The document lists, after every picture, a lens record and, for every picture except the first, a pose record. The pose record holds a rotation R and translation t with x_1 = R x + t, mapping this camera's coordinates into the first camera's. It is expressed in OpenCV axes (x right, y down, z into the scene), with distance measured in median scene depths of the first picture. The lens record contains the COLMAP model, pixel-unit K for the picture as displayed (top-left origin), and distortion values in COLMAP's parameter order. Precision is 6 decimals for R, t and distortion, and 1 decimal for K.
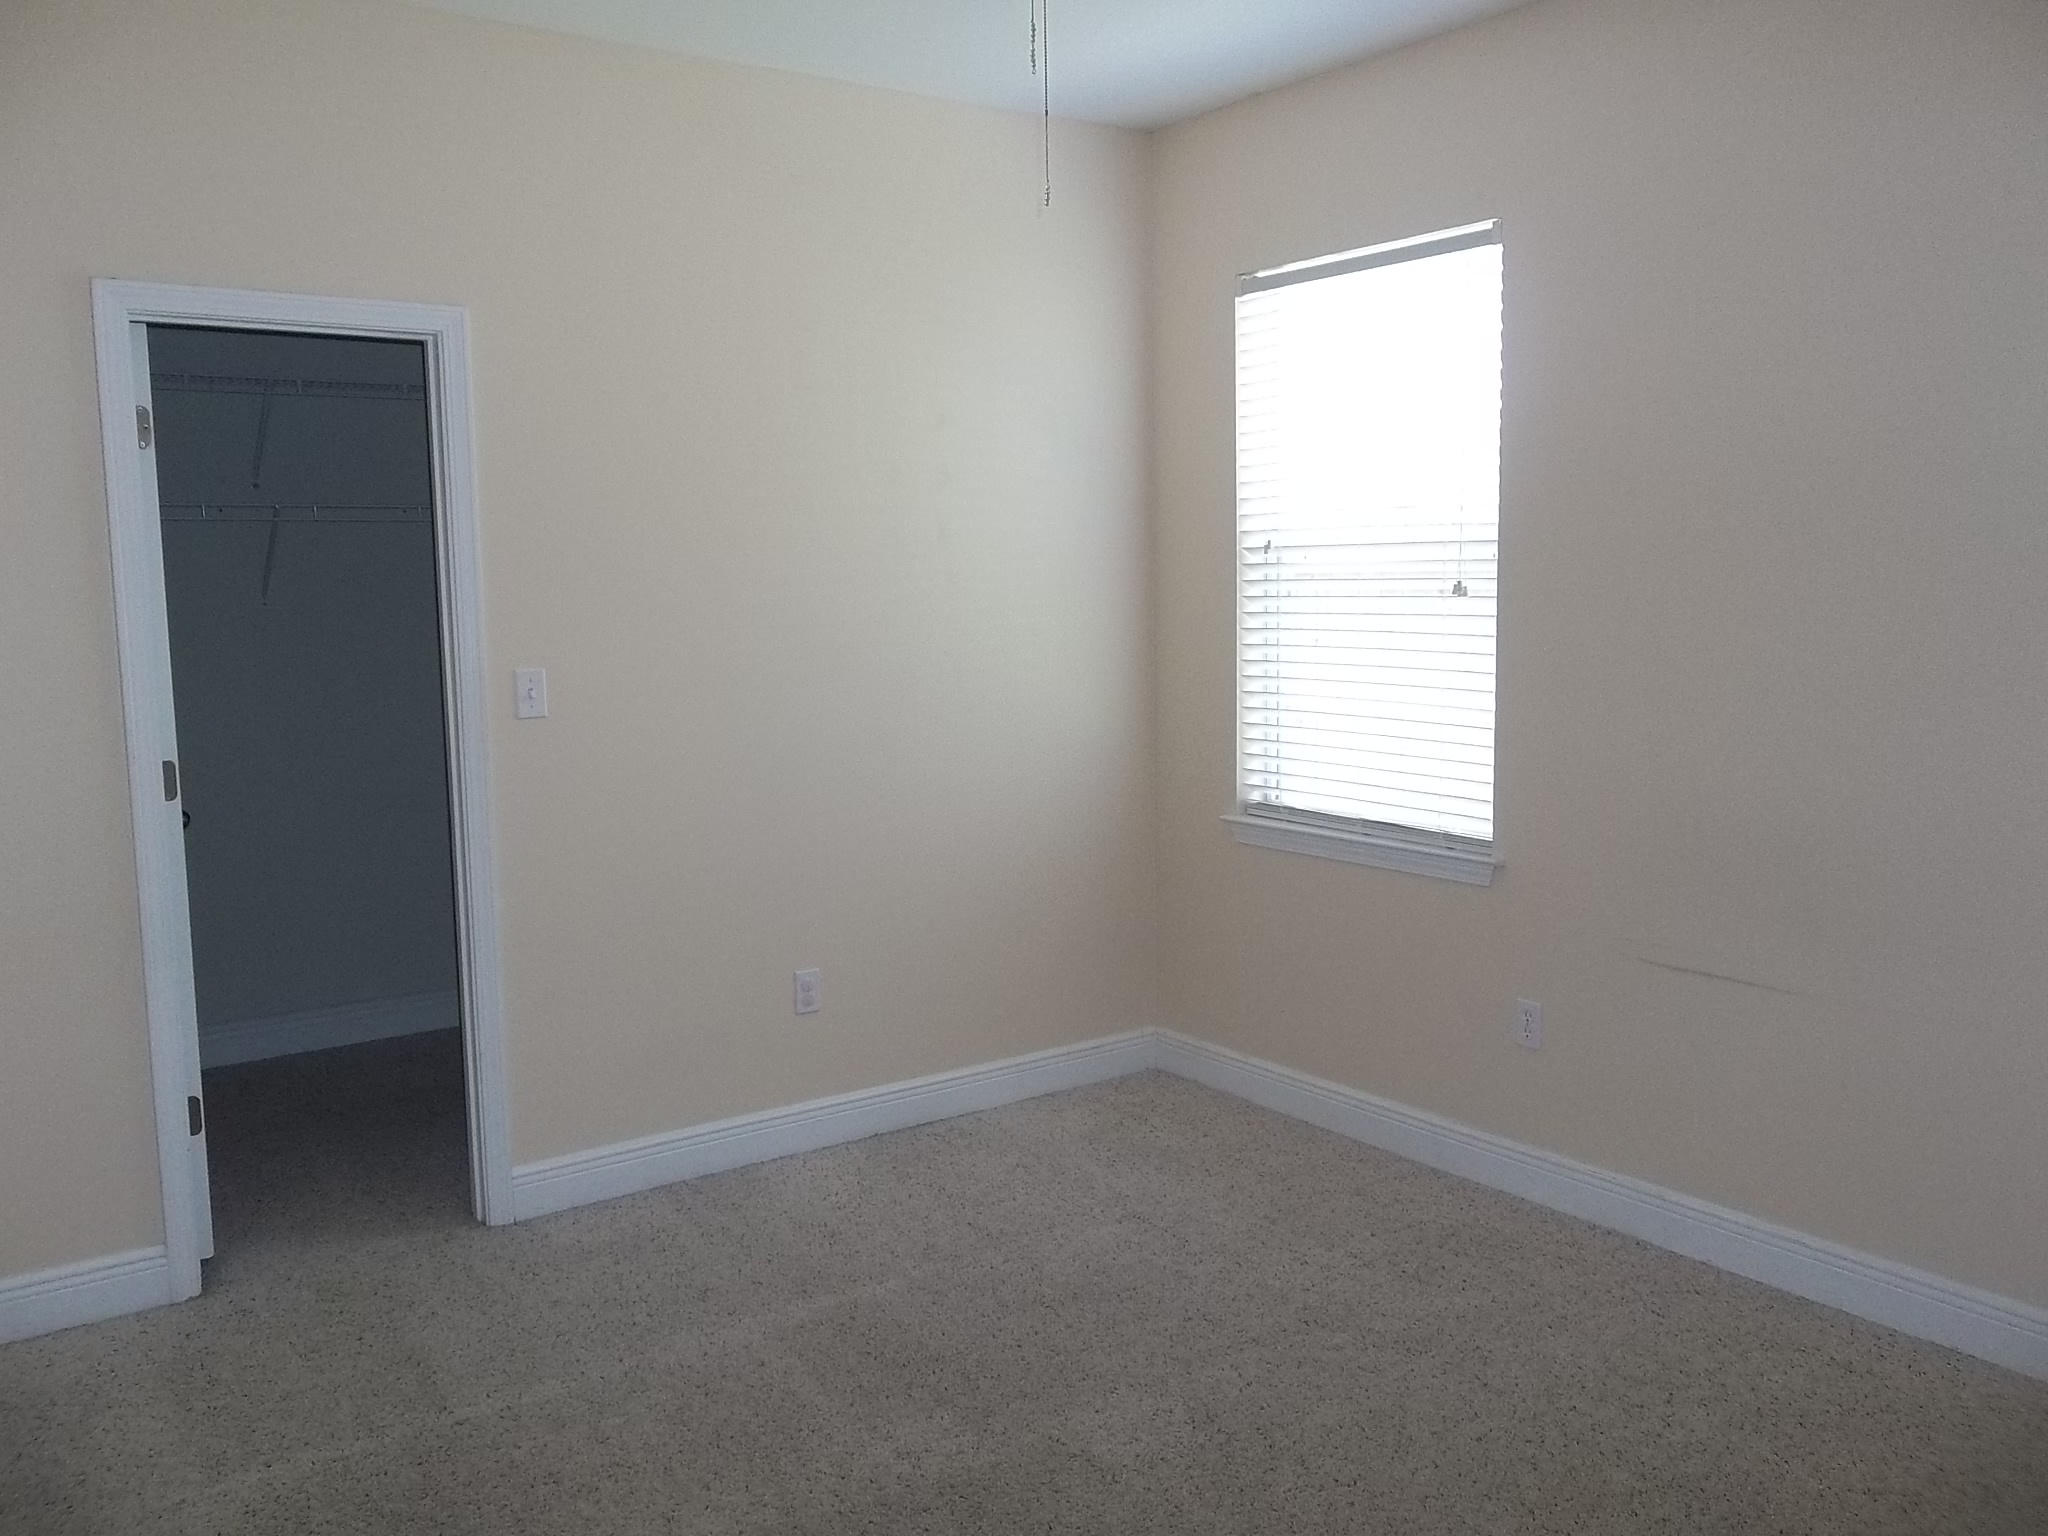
lens RADIAL K [[1675.7, 0, 1024.0], [0, 1675.7, 768.0], [0, 0, 1]] dist [-0.006534, -0.003764]
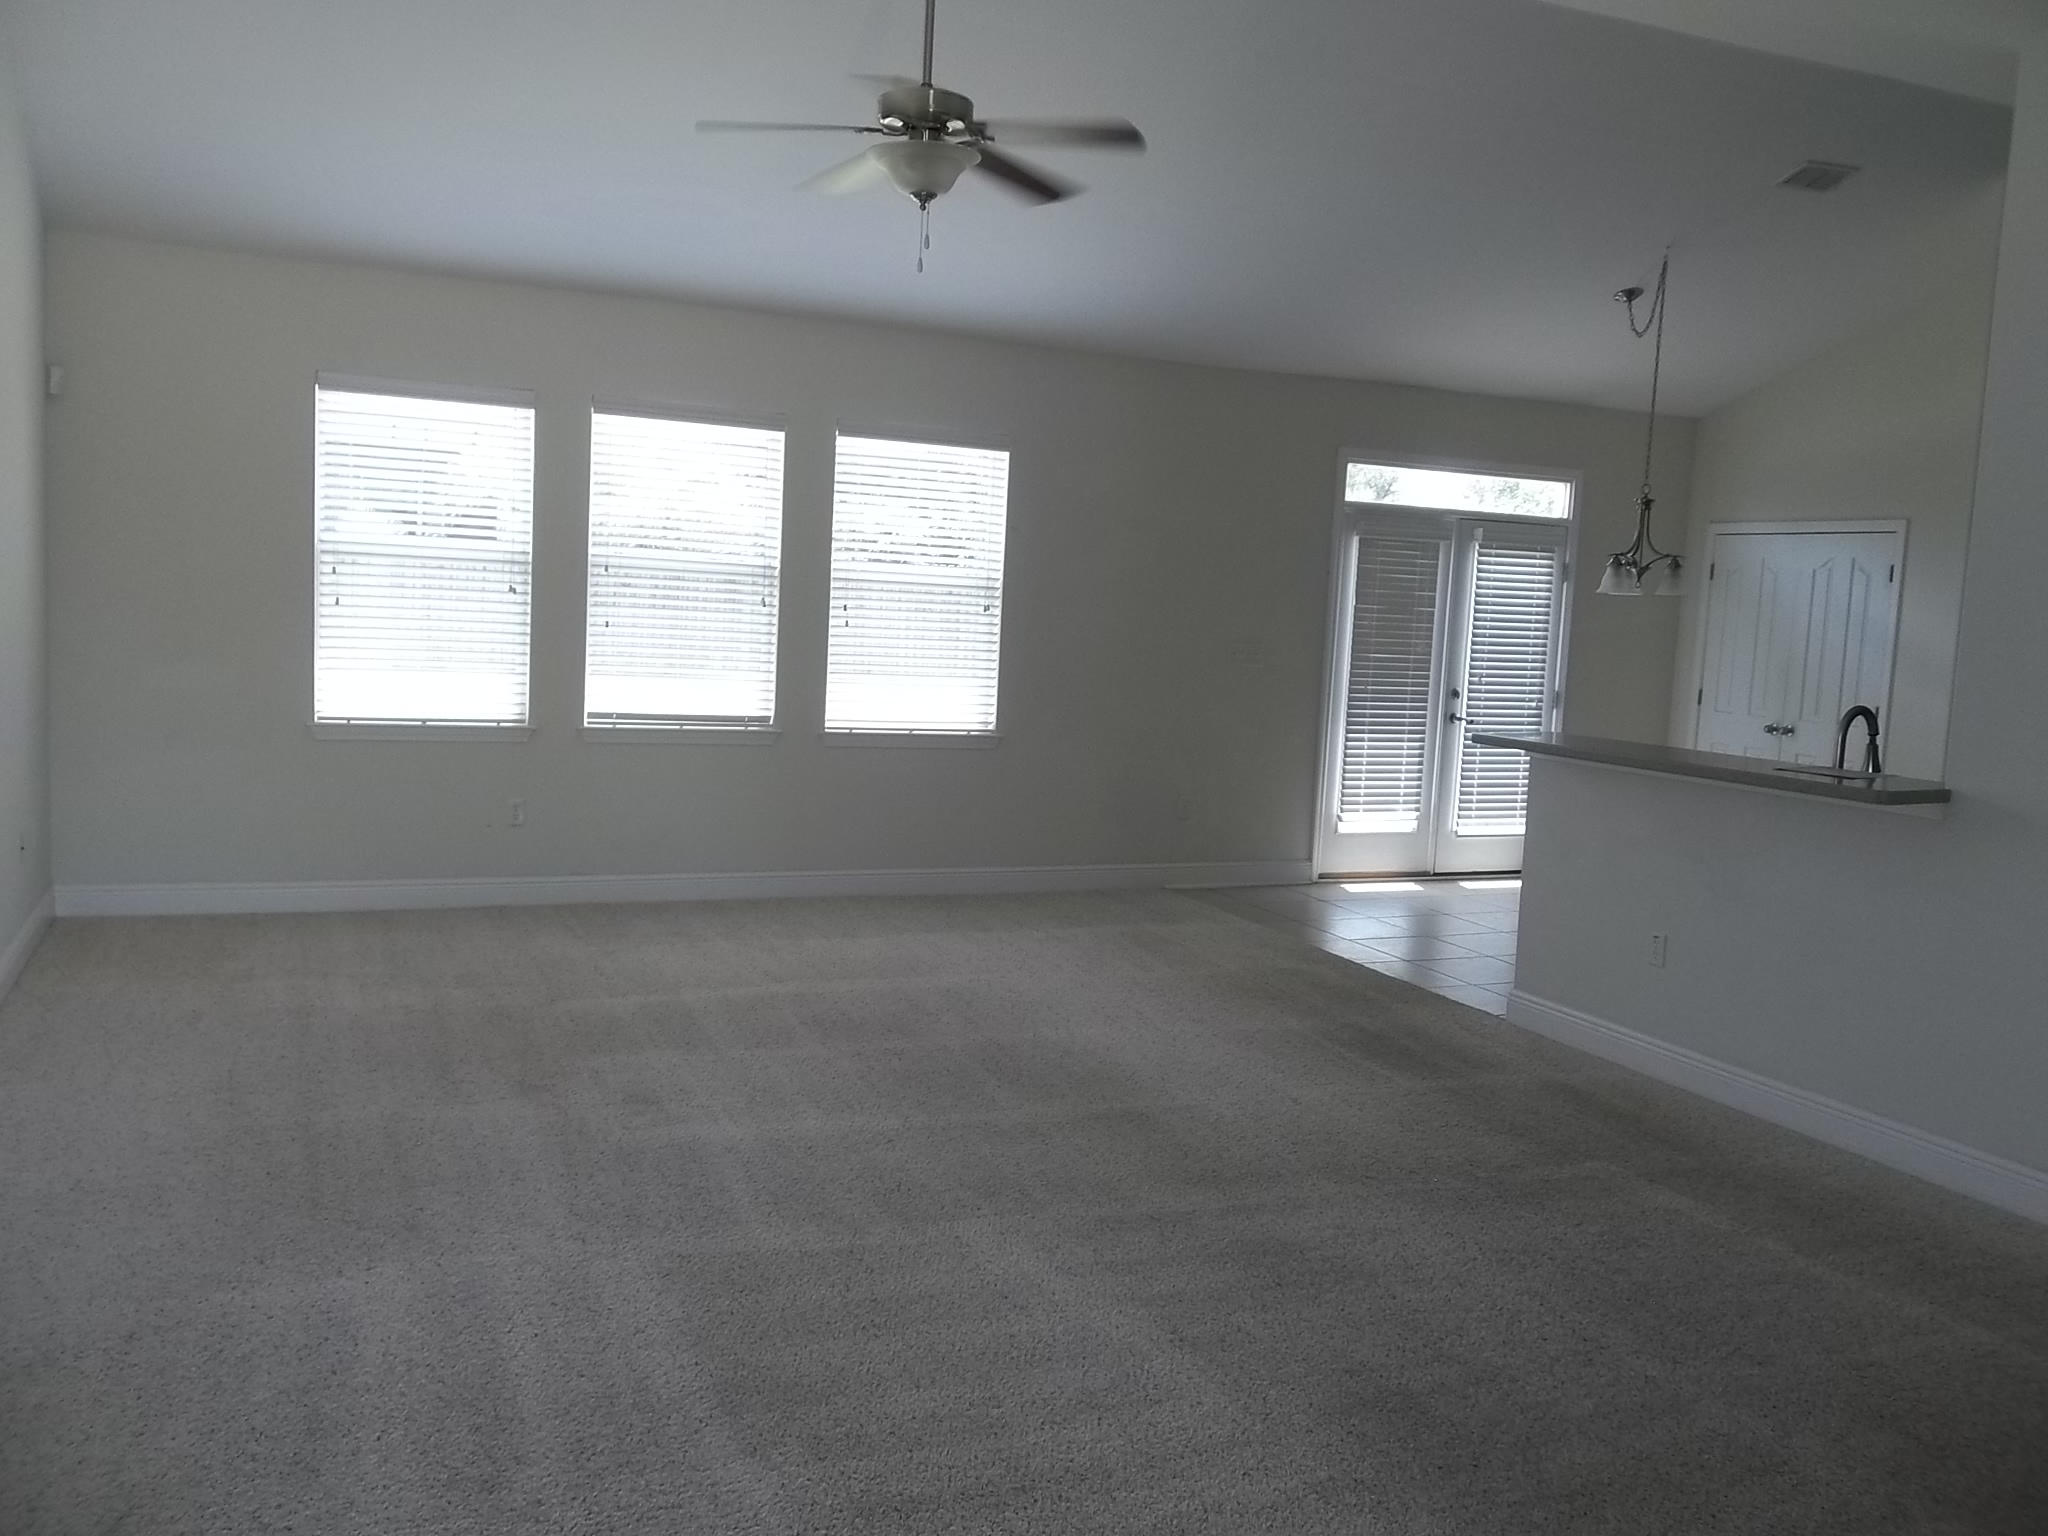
lens RADIAL K [[1675.7, 0, 1024.0], [0, 1675.7, 768.0], [0, 0, 1]] dist [-0.006534, -0.003764]
pose [[0.228606, -0.082381, 0.970027, -1.803489], [0.062021, 0.995621, 0.069938, -0.051970], [-0.971541, 0.044174, 0.232714, 0.466148]]
